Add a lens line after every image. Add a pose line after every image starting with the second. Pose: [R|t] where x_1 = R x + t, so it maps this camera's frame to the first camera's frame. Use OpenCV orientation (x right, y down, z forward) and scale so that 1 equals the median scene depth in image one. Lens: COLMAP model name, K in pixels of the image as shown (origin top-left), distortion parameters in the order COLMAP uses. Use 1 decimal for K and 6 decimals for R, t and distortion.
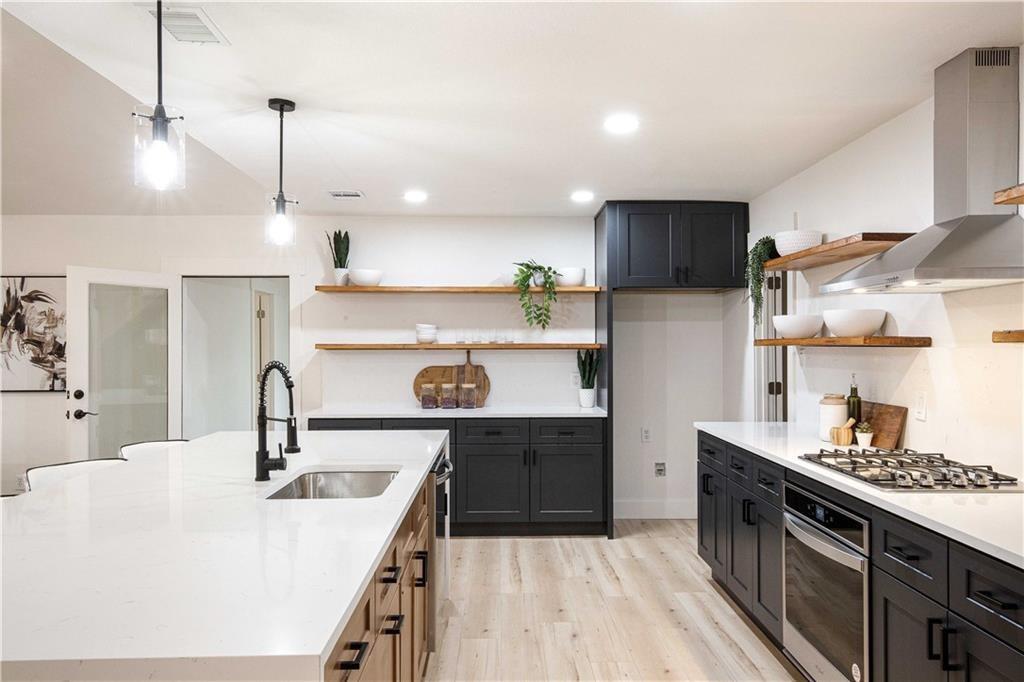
lens RADIAL K [[782.1, 0, 510.5], [0, 782.1, 342.7], [0, 0, 1]] dist [0.028512, -0.000710]
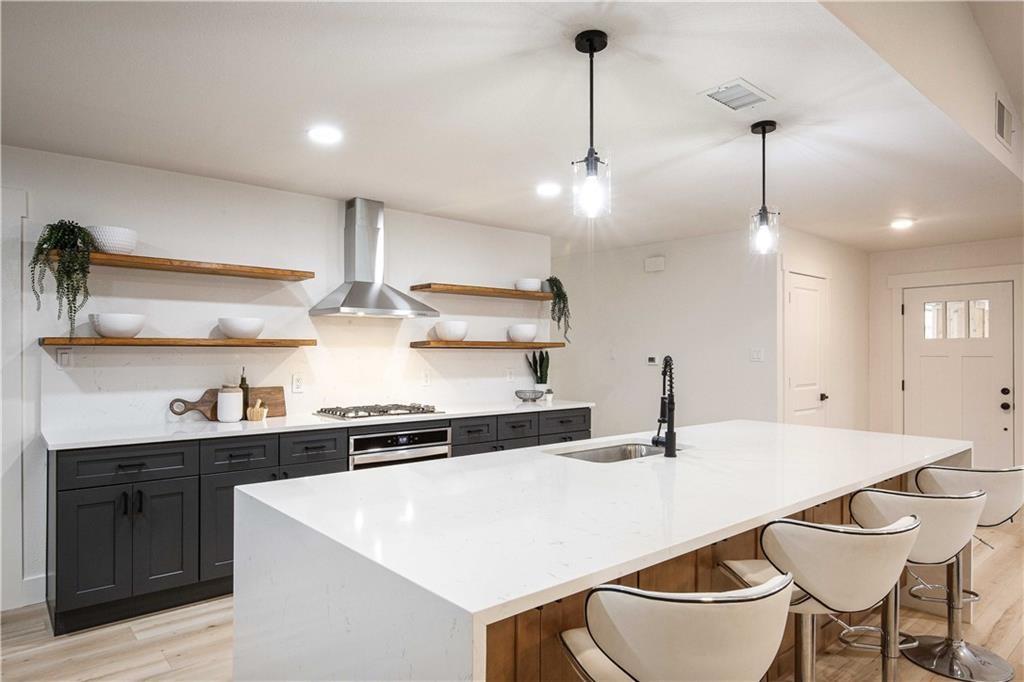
lens RADIAL K [[622.7, 0, 512.3], [0, 622.7, 347.2], [0, 0, 1]] dist [-0.004931, -0.003347]
pose [[-0.638024, 0.003619, 0.770008, -0.398968], [-0.004197, 0.999958, -0.008177, 0.007691], [-0.770005, -0.008448, -0.637982, 0.802757]]
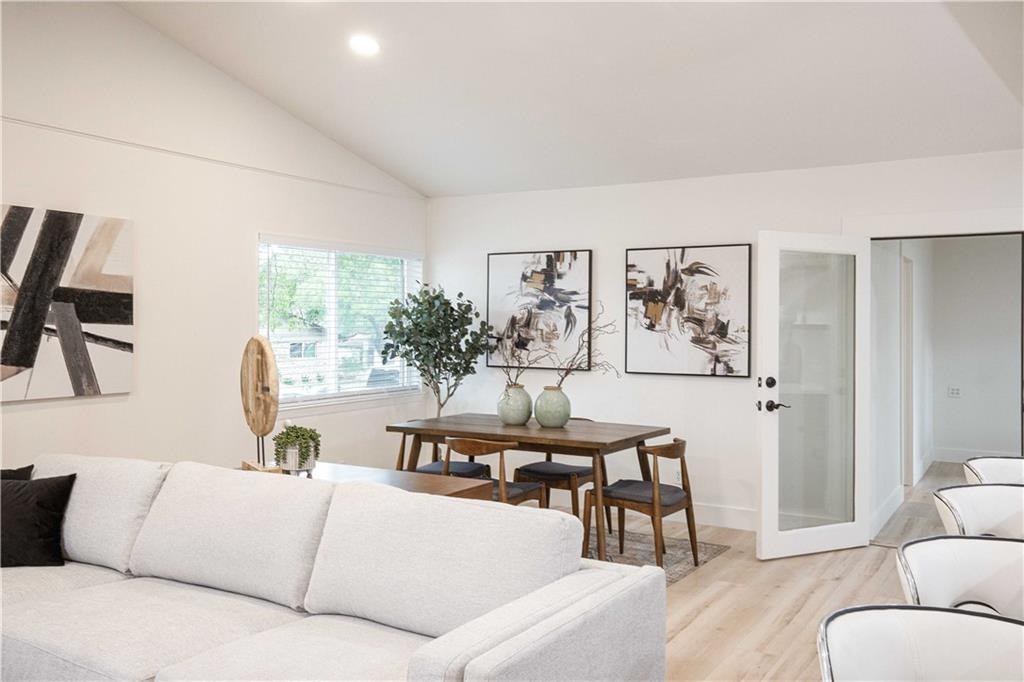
lens RADIAL K [[886.4, 0, 508.7], [0, 886.4, 320.2], [0, 0, 1]] dist [0.038958, 0.009788]
pose [[0.847718, 0.004173, -0.530431, -0.252864], [-0.004661, 0.999989, 0.000419, -0.000124], [0.530427, 0.002117, 0.847728, 0.037899]]
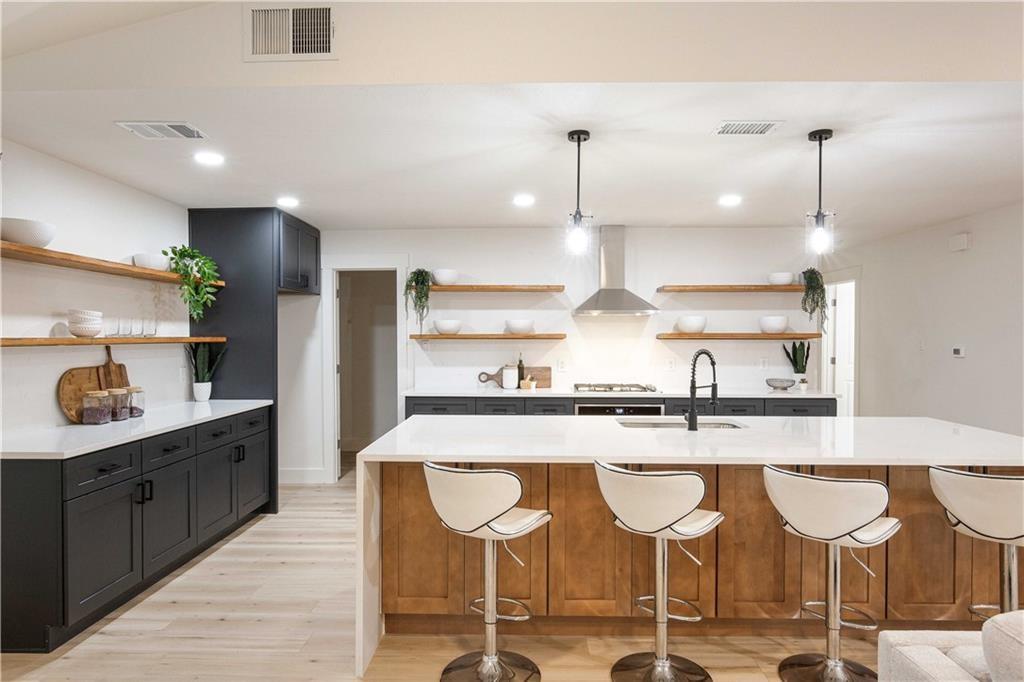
lens RADIAL K [[622.7, 0, 509.3], [0, 622.7, 346.6], [0, 0, 1]] dist [-0.004931, -0.003347]
pose [[0.048346, -0.015112, 0.998716, -0.678637], [-0.002676, 0.999880, 0.015259, 0.000162], [-0.998827, -0.003411, 0.048299, 0.580191]]
